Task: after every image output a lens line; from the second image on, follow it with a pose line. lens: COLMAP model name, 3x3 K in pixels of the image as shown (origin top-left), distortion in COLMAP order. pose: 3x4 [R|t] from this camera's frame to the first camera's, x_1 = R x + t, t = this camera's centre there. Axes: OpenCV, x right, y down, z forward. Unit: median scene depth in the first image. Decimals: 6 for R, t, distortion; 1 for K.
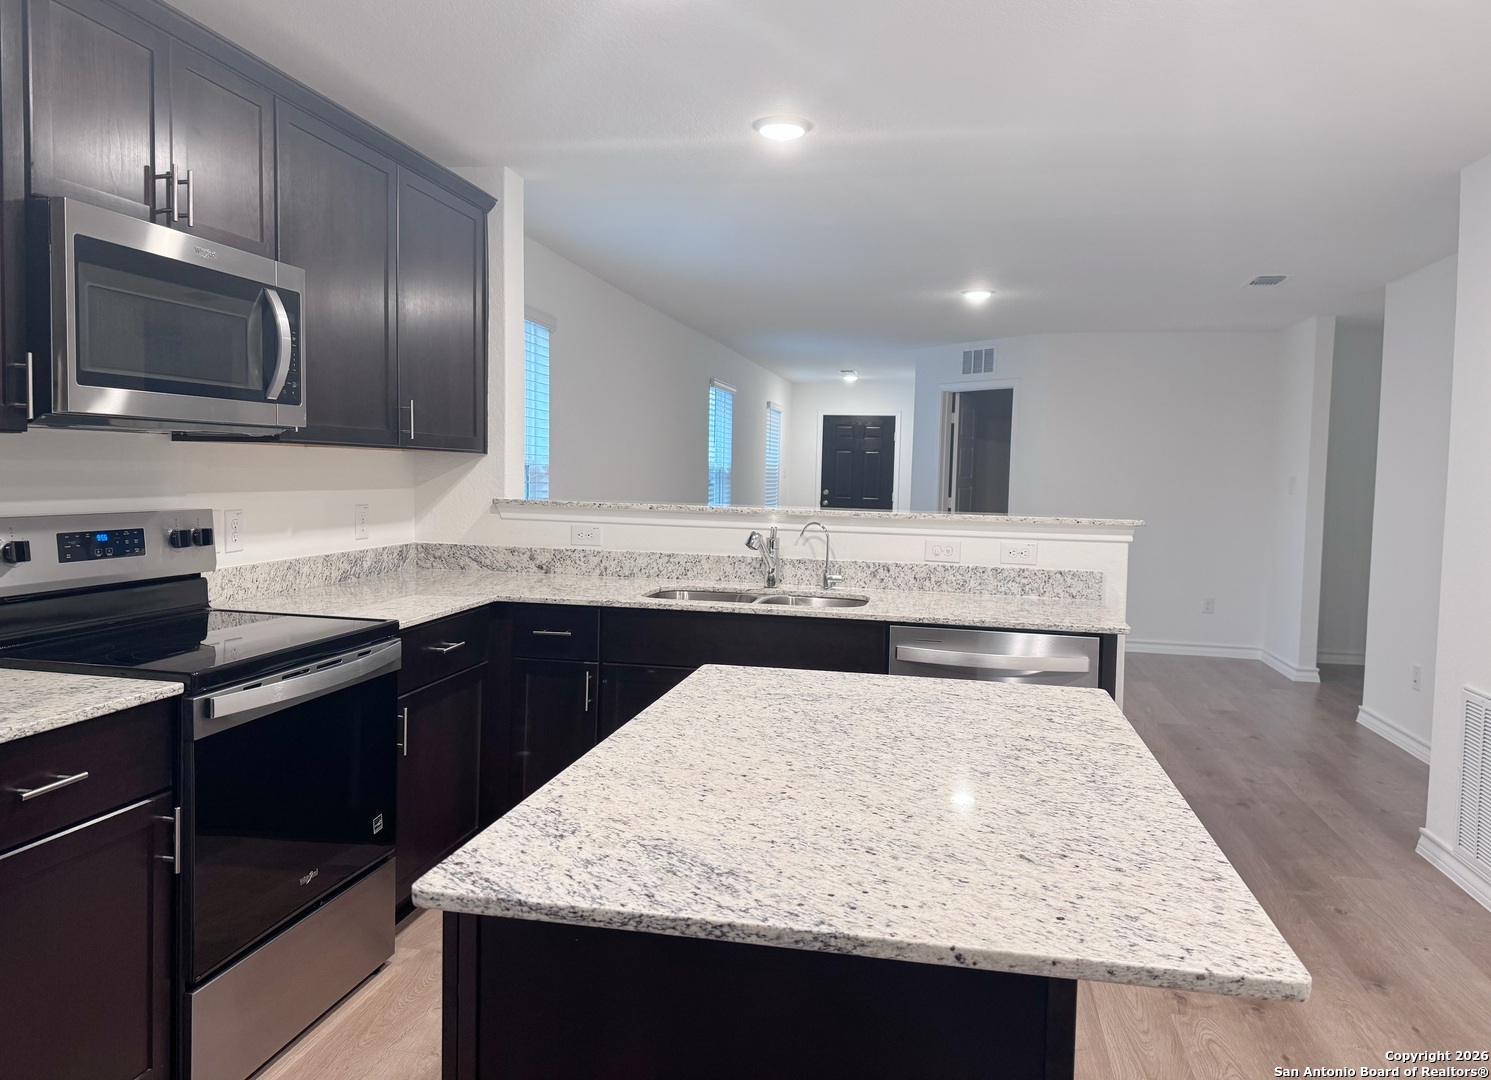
lens RADIAL K [[1052.8, 0, 754.6], [0, 1052.8, 535.4], [0, 0, 1]] dist [0.055179, -0.054184]
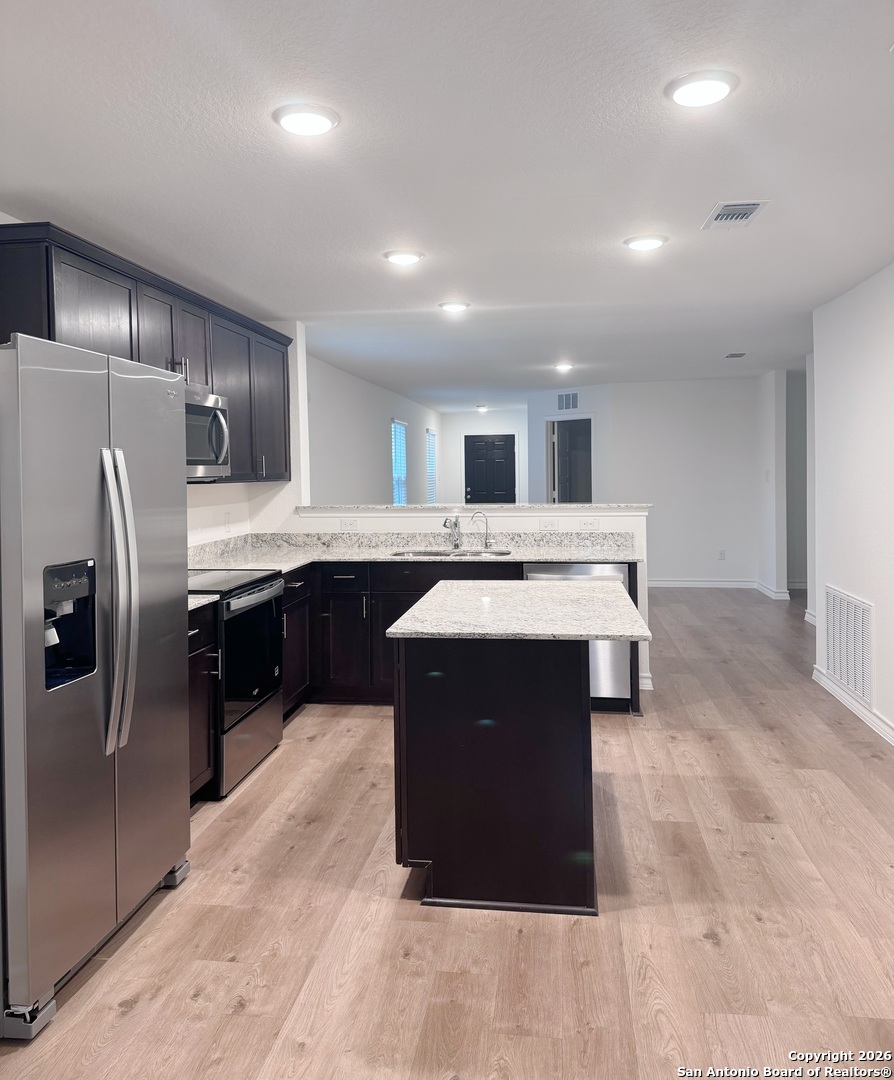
lens RADIAL K [[846.9, 0, 456.6], [0, 846.9, 470.3], [0, 0, 1]] dist [0.039269, -0.008447]
pose [[0.997106, -0.038468, 0.065570, -0.075531], [0.042397, 0.997321, -0.059617, 0.001628], [-0.063101, 0.062225, 0.996065, -0.468437]]
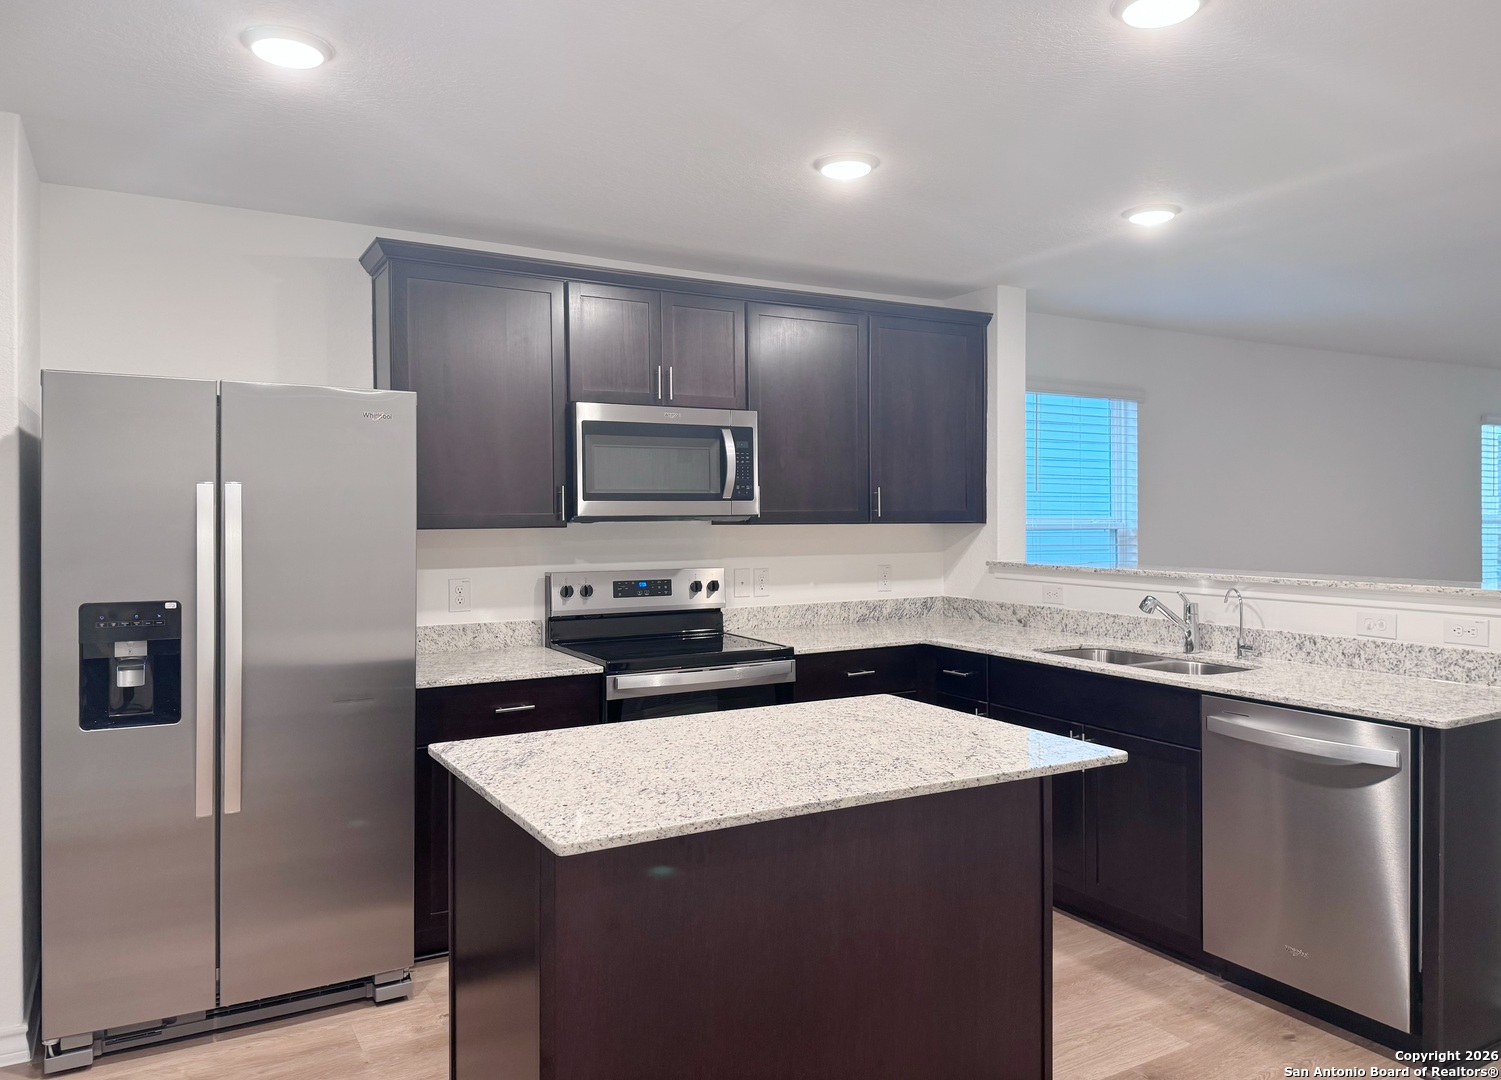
lens RADIAL K [[1059.9, 0, 755.4], [0, 1059.9, 528.6], [0, 0, 1]] dist [0.055179, -0.054184]
pose [[0.662503, -0.014847, -0.748912, 0.515605], [-0.029459, 0.998514, -0.045855, -0.009560], [0.748480, 0.052441, 0.661081, 0.007049]]
